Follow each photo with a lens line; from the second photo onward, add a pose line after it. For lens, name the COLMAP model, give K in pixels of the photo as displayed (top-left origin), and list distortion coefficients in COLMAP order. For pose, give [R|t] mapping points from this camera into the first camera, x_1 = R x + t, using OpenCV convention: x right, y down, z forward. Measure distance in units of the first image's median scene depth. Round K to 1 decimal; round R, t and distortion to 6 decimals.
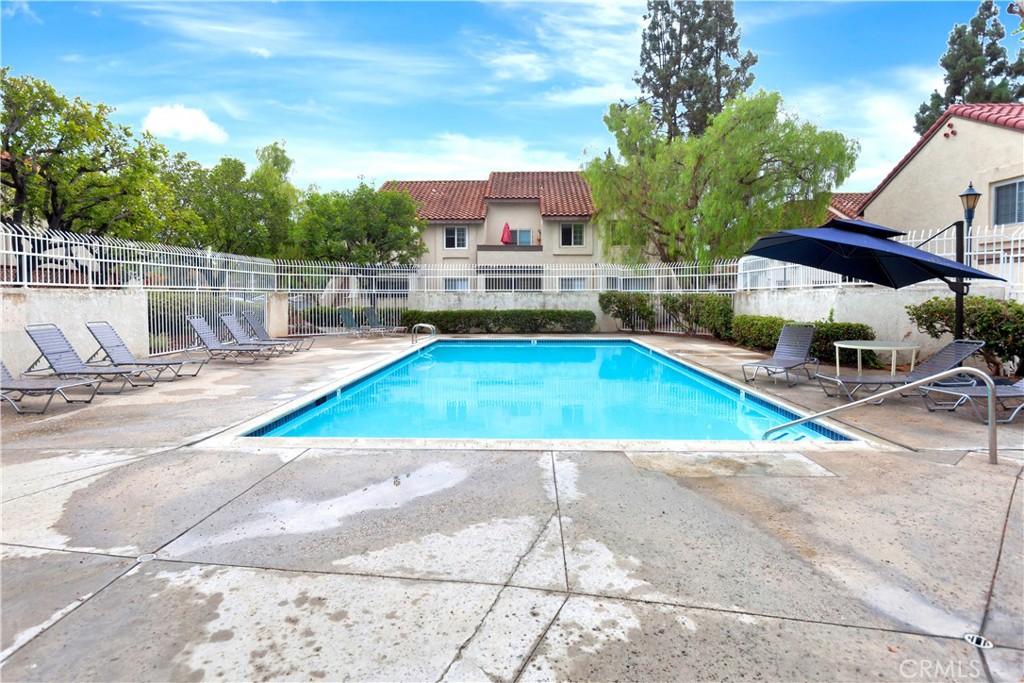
lens RADIAL K [[481.4, 0, 512.4], [0, 481.4, 292.8], [0, 0, 1]] dist [0.000212, 0.000201]
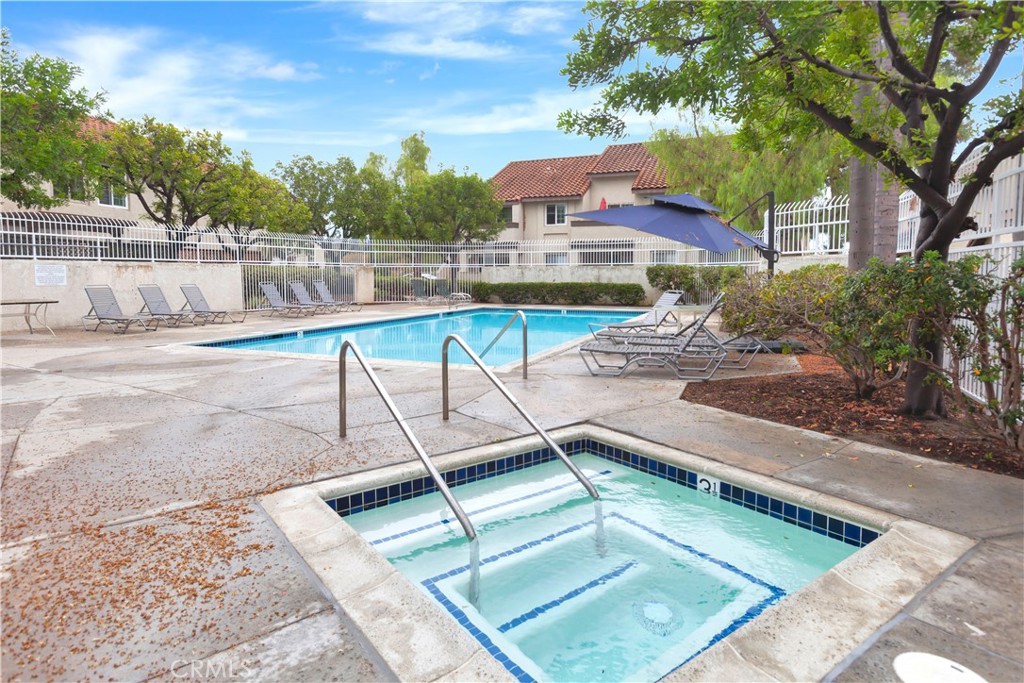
lens RADIAL K [[473.4, 0, 510.2], [0, 473.4, 296.7], [0, 0, 1]] dist [0.001695, 0.000335]
pose [[0.951708, 0.017695, -0.306495, 0.195002], [0.000663, 0.998217, 0.059688, 0.004104], [0.307005, -0.057009, 0.949999, -0.026901]]
